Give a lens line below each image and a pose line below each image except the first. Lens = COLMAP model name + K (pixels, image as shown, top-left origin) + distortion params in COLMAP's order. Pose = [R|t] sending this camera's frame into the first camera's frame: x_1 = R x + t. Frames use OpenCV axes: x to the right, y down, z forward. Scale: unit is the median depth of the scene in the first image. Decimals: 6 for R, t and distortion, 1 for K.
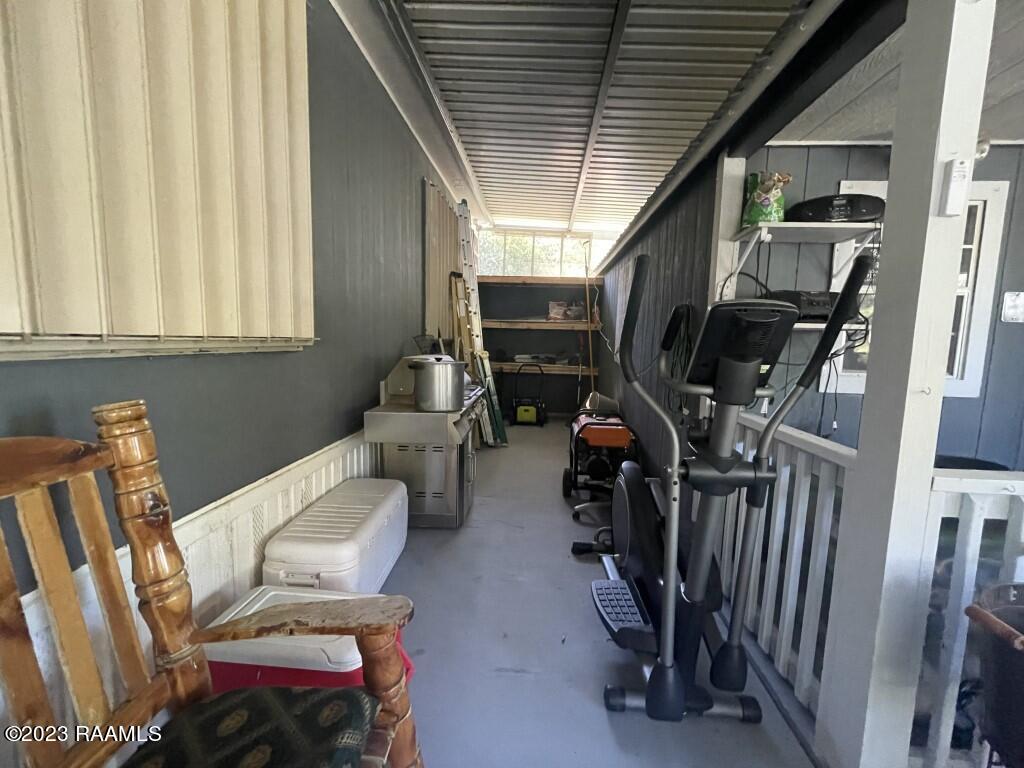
lens RADIAL K [[413.2, 0, 513.3], [0, 413.2, 383.6], [0, 0, 1]] dist [-0.000972, 0.000039]
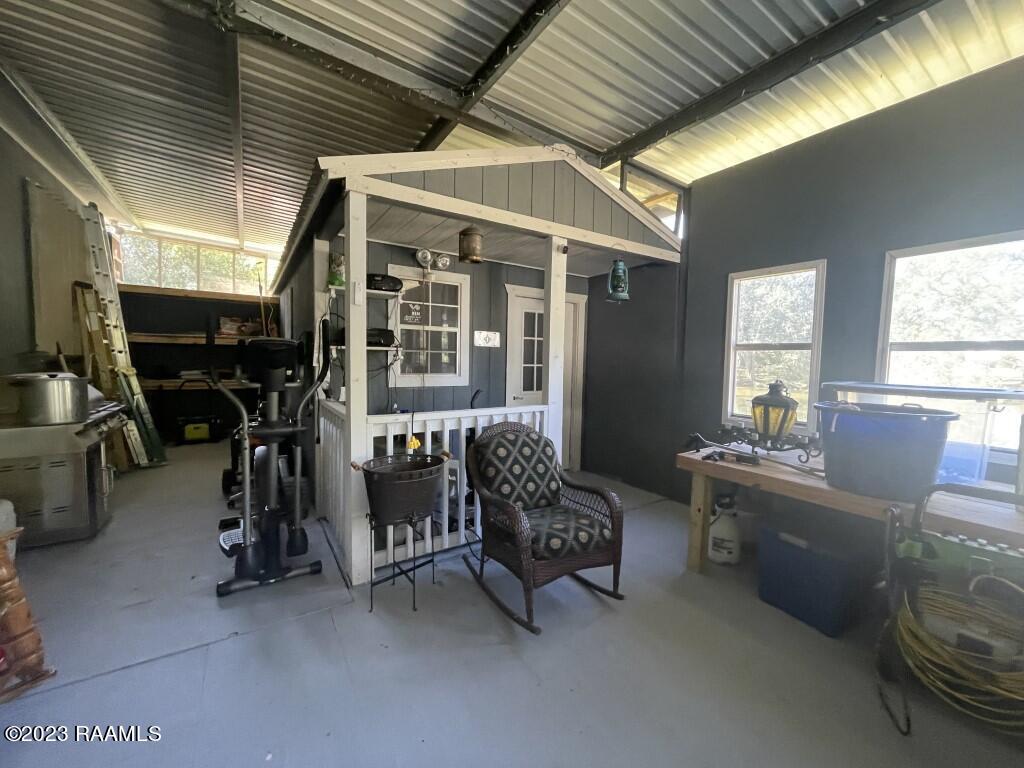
lens RADIAL K [[413.2, 0, 508.7], [0, 413.2, 382.5], [0, 0, 1]] dist [-0.000972, 0.000039]
pose [[0.803864, -0.044177, 0.593170, 0.066935], [0.064834, 0.997804, -0.013551, 0.024615], [-0.591269, 0.049351, 0.804963, -0.279163]]
